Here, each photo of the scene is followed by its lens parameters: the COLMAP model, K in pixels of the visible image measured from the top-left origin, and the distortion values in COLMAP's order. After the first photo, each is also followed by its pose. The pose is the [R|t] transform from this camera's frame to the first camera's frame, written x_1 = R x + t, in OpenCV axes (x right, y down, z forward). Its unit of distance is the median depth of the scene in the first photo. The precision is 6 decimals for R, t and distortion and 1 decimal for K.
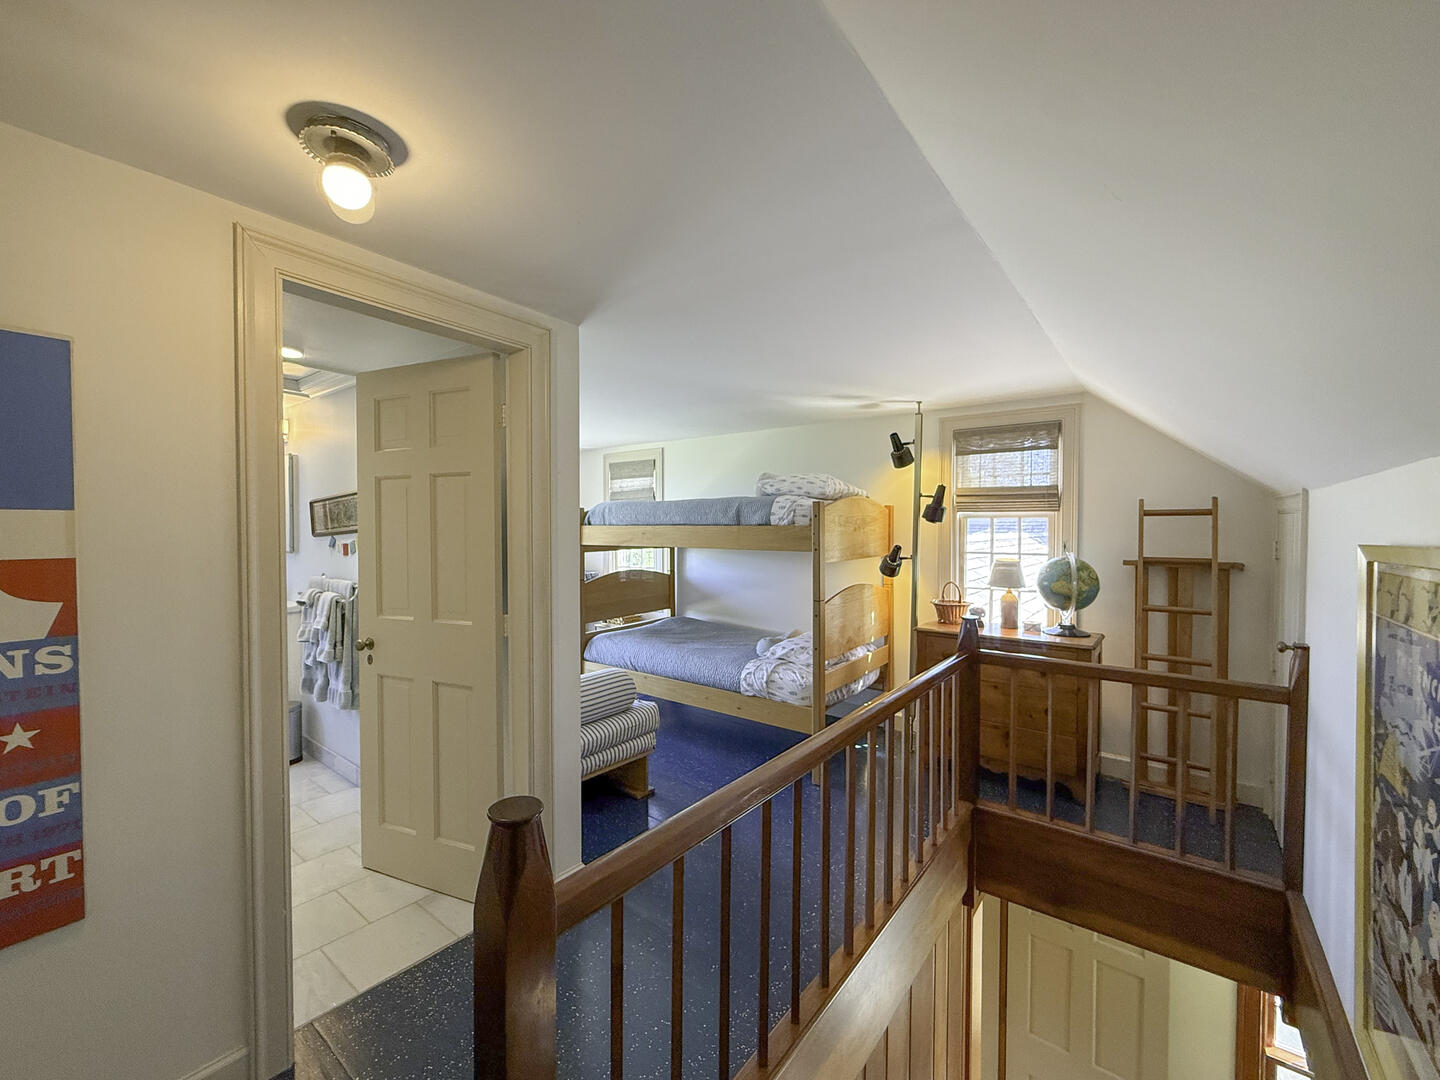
lens RADIAL K [[587.6, 0, 720.6], [0, 587.6, 538.5], [0, 0, 1]] dist [-0.001128, 0.000536]
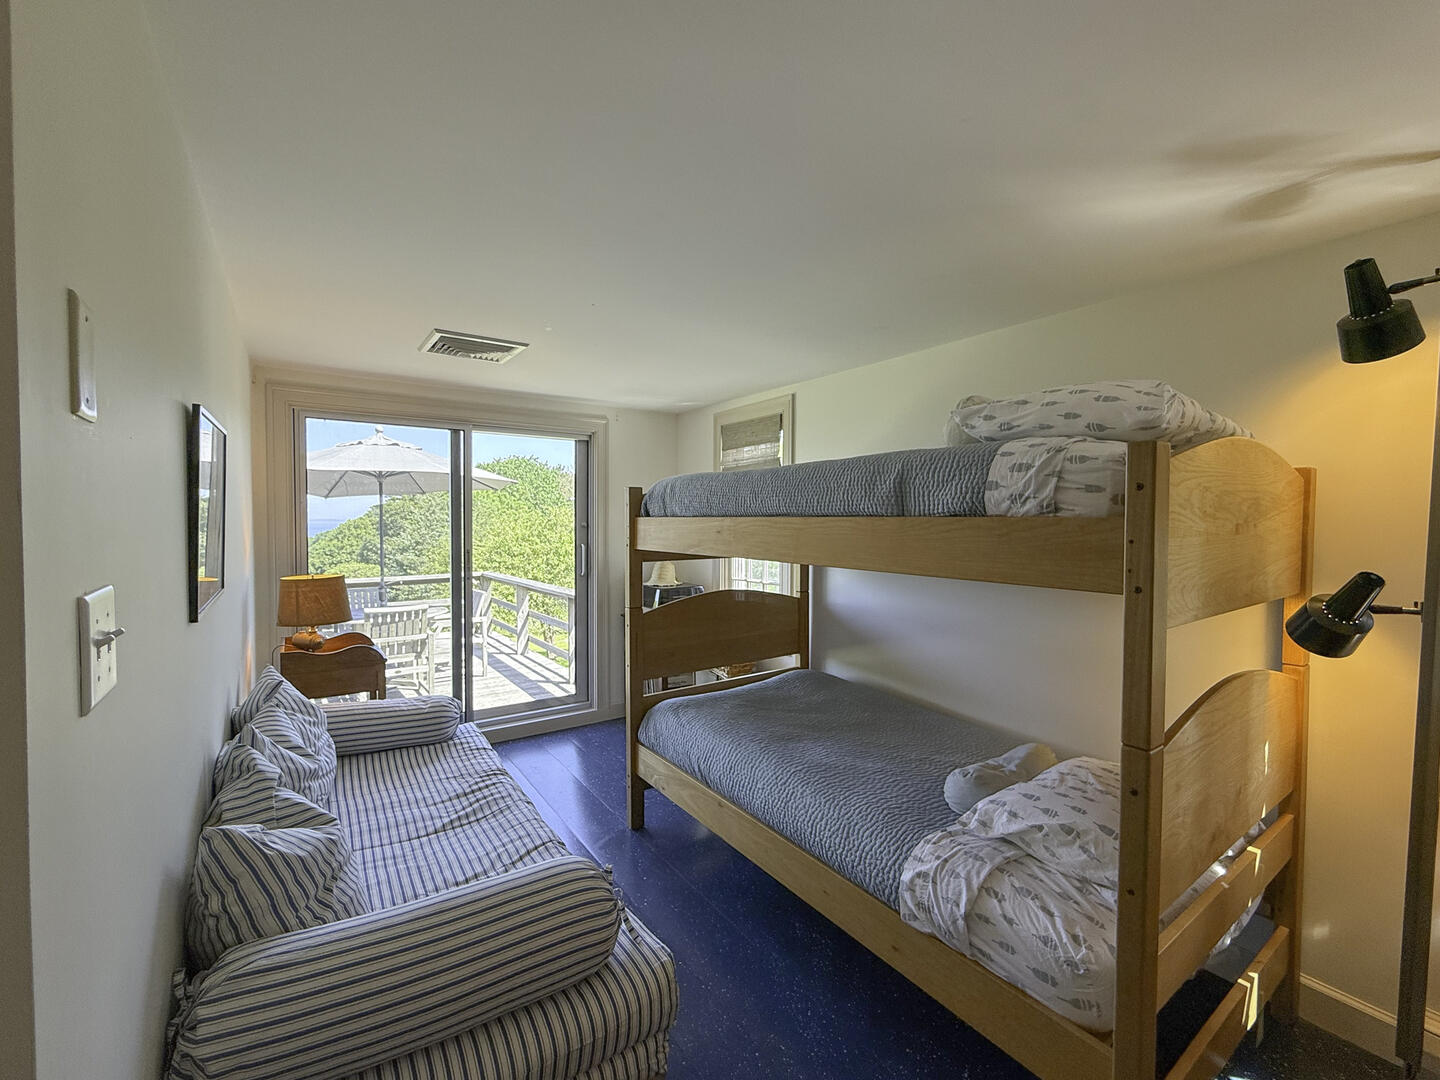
lens RADIAL K [[610.0, 0, 715.6], [0, 610.0, 539.2], [0, 0, 1]] dist [0.001513, -0.000084]
pose [[0.949676, 0.015107, -0.312870, 0.040980], [-0.012787, 0.999873, 0.009465, -0.008363], [0.312973, -0.004988, 0.949749, 0.541909]]
